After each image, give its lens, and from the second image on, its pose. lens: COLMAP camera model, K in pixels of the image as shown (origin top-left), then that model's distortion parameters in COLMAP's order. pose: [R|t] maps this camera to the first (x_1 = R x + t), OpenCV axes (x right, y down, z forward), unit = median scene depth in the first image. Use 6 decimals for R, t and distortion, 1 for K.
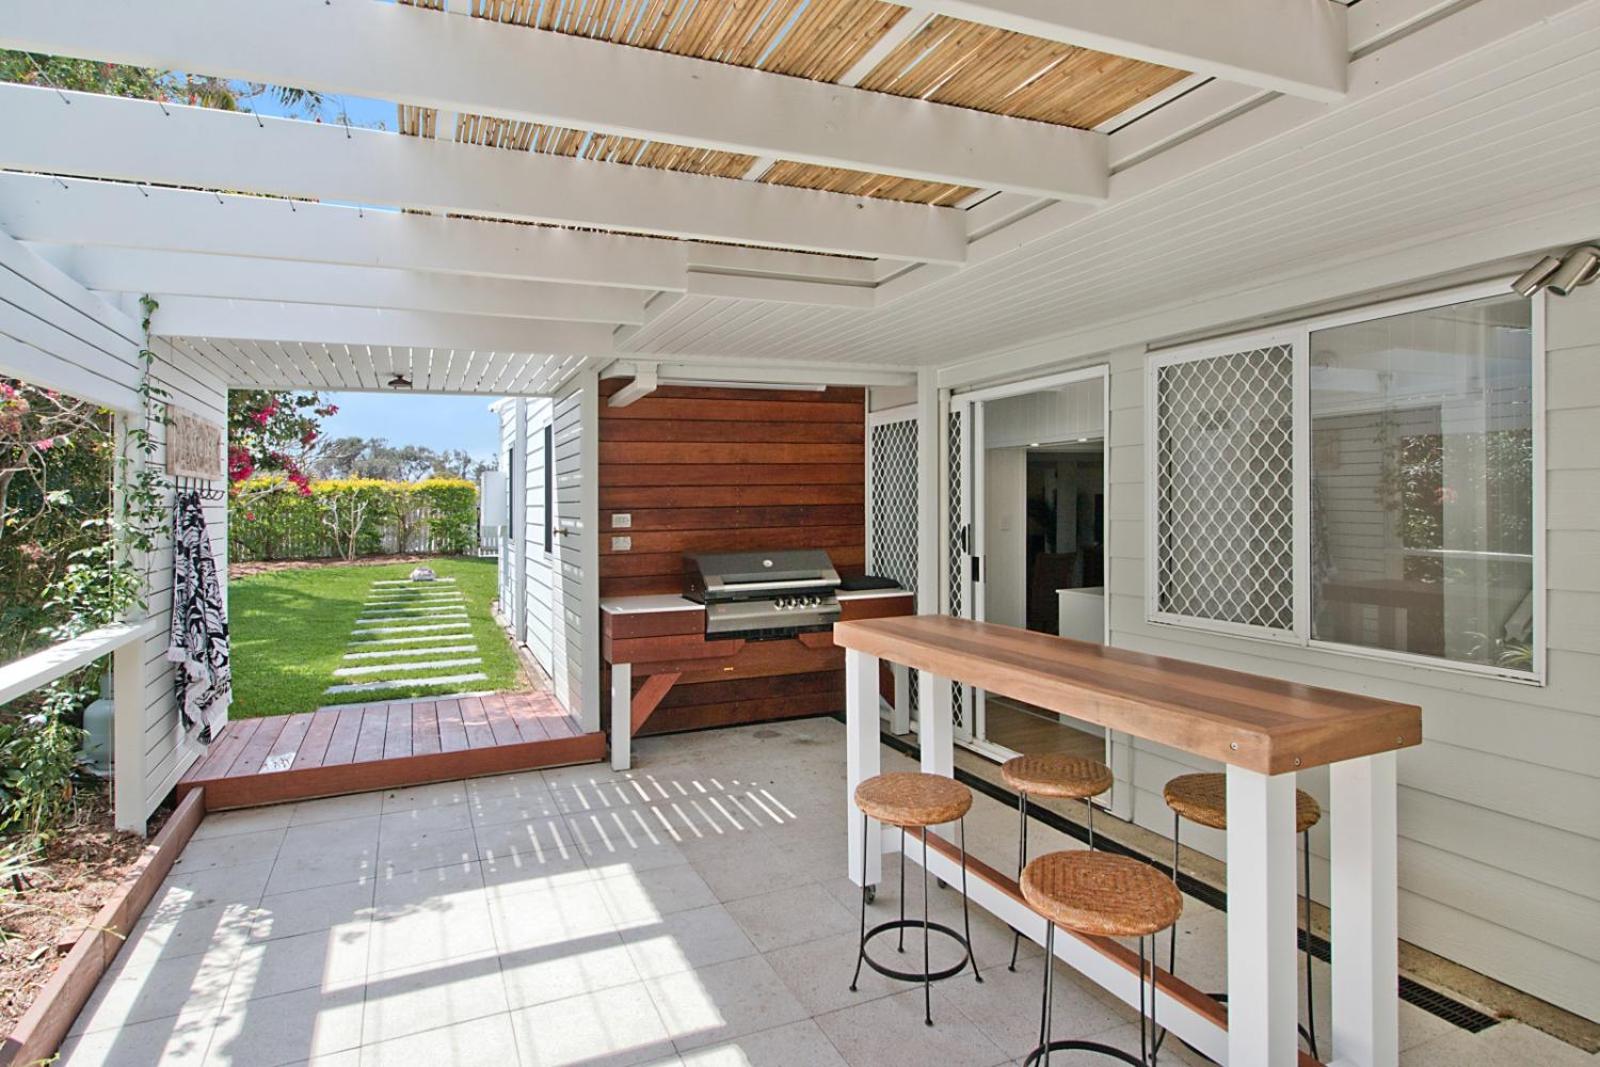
lens RADIAL K [[863.2, 0, 803.6], [0, 863.2, 488.2], [0, 0, 1]] dist [0.013680, 0.000109]
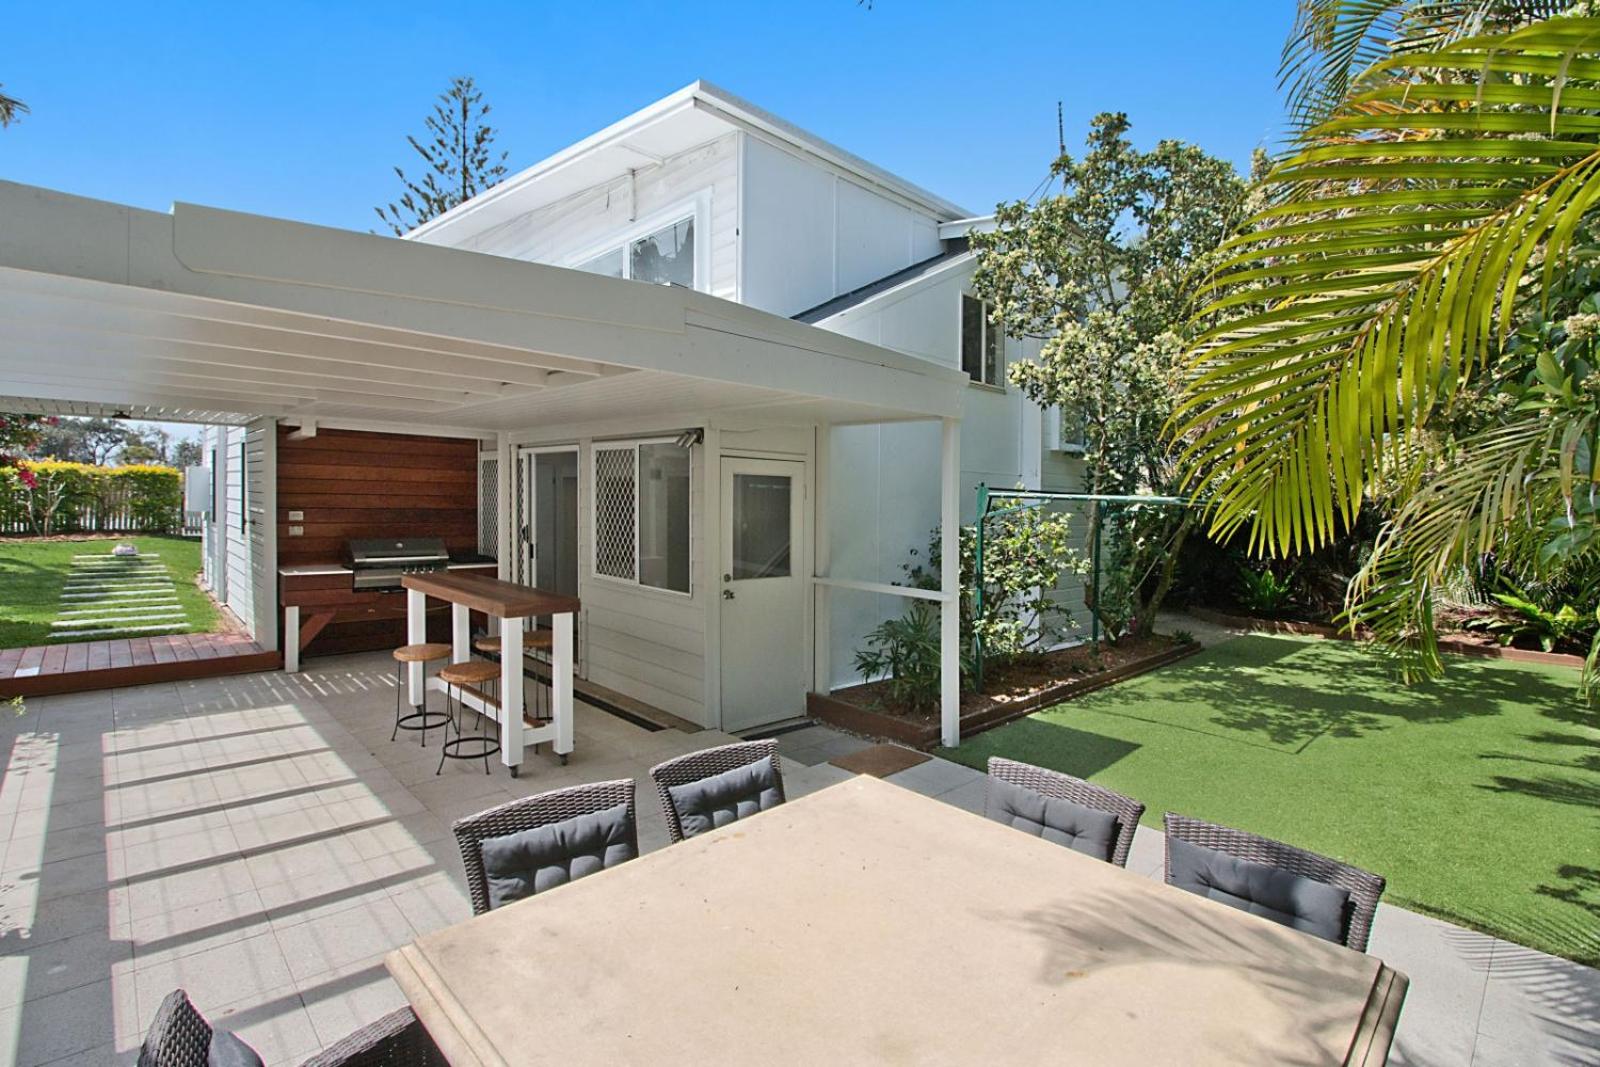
lens RADIAL K [[754.9, 0, 800.0], [0, 754.9, 533.5], [0, 0, 1]] dist [0.002550, -0.015273]
pose [[0.945494, 0.024319, 0.324731, 0.187844], [-0.045412, 0.997310, 0.057534, -0.045015], [-0.322459, -0.069145, 0.944055, -0.510861]]
